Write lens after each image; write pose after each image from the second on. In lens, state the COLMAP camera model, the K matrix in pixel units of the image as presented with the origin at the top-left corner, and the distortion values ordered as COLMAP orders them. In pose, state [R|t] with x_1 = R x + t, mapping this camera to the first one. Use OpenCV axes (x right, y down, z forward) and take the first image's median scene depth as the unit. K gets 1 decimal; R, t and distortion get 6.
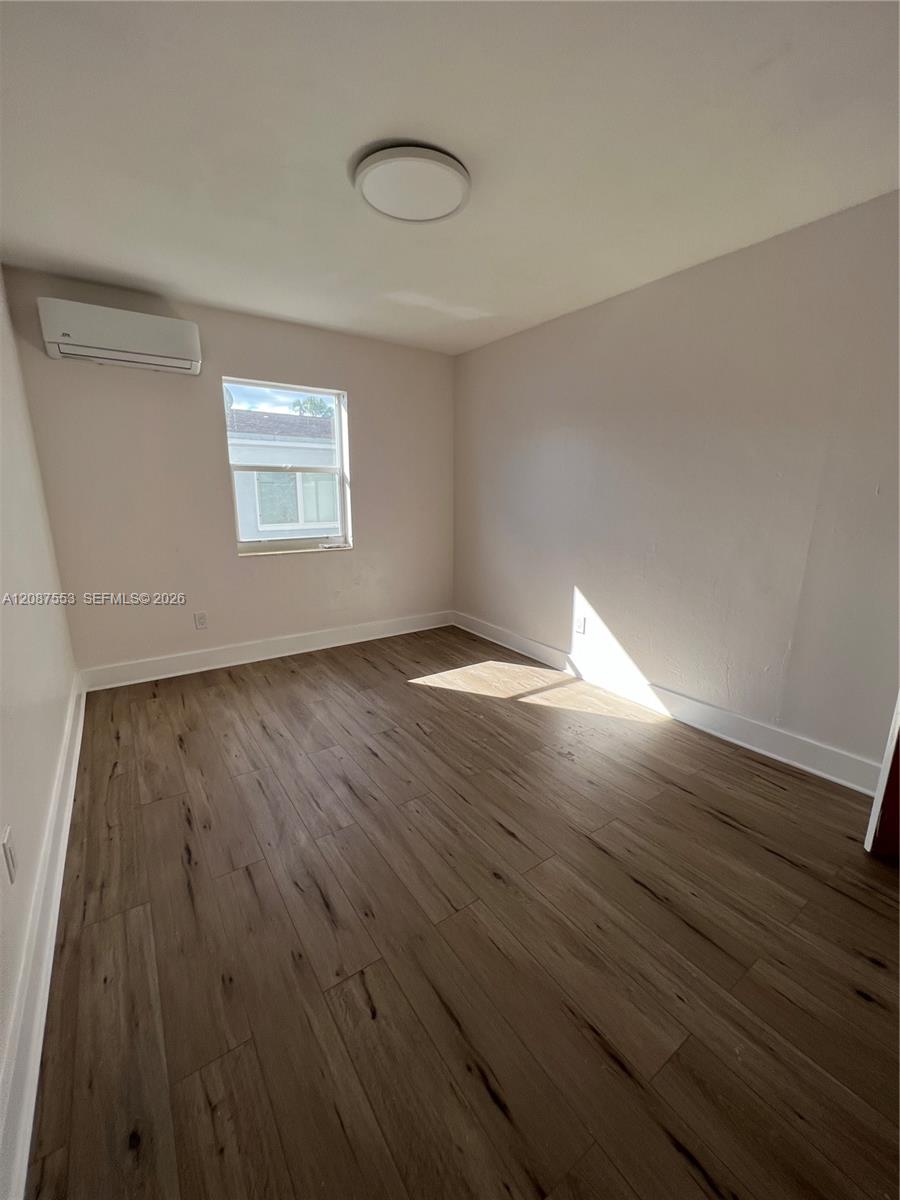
lens RADIAL K [[480.3, 0, 450.6], [0, 480.3, 597.3], [0, 0, 1]] dist [-0.002496, 0.000680]
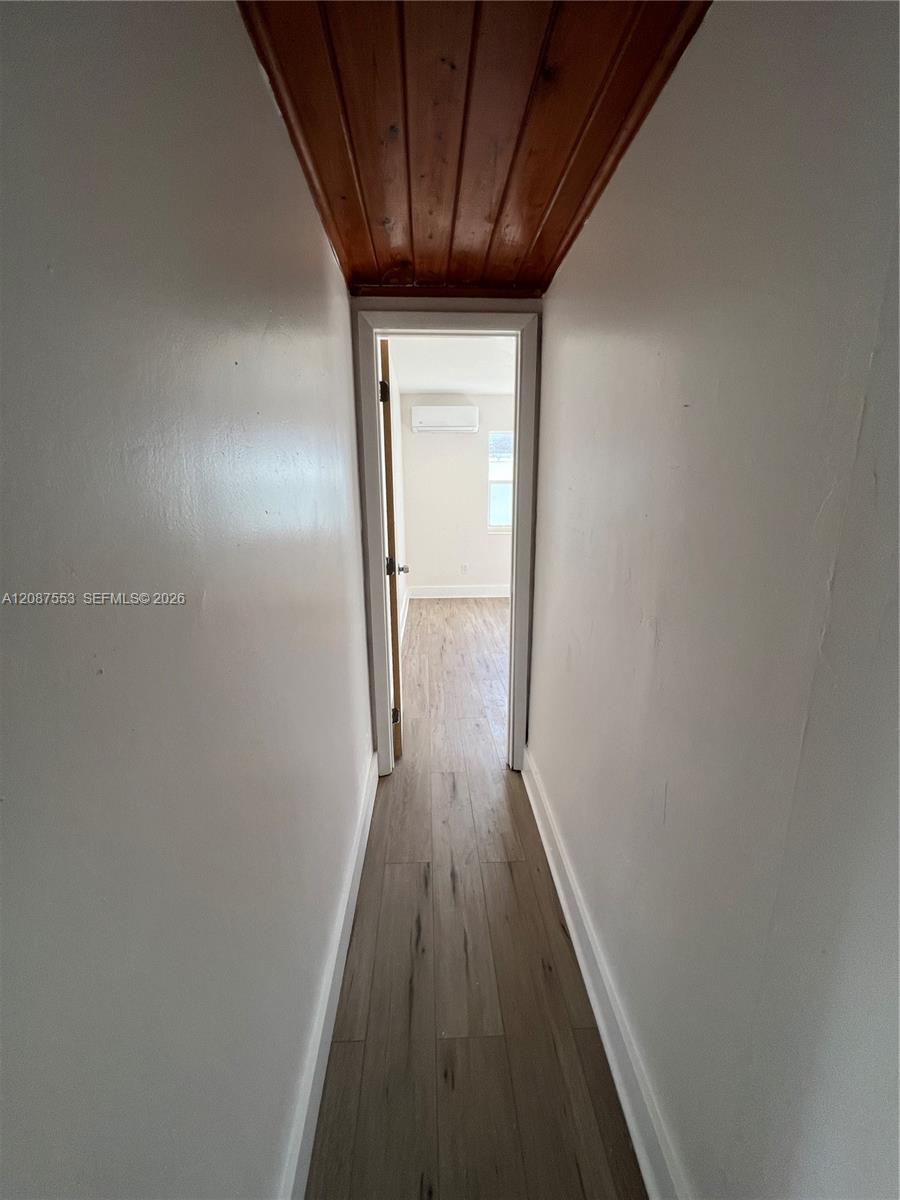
lens RADIAL K [[480.3, 0, 449.6], [0, 480.3, 602.2], [0, 0, 1]] dist [-0.002496, 0.000680]
pose [[0.847671, 0.111745, -0.518620, 0.478879], [-0.105699, 0.993540, 0.041310, 0.134789], [0.519885, 0.019800, 0.854007, -0.707376]]
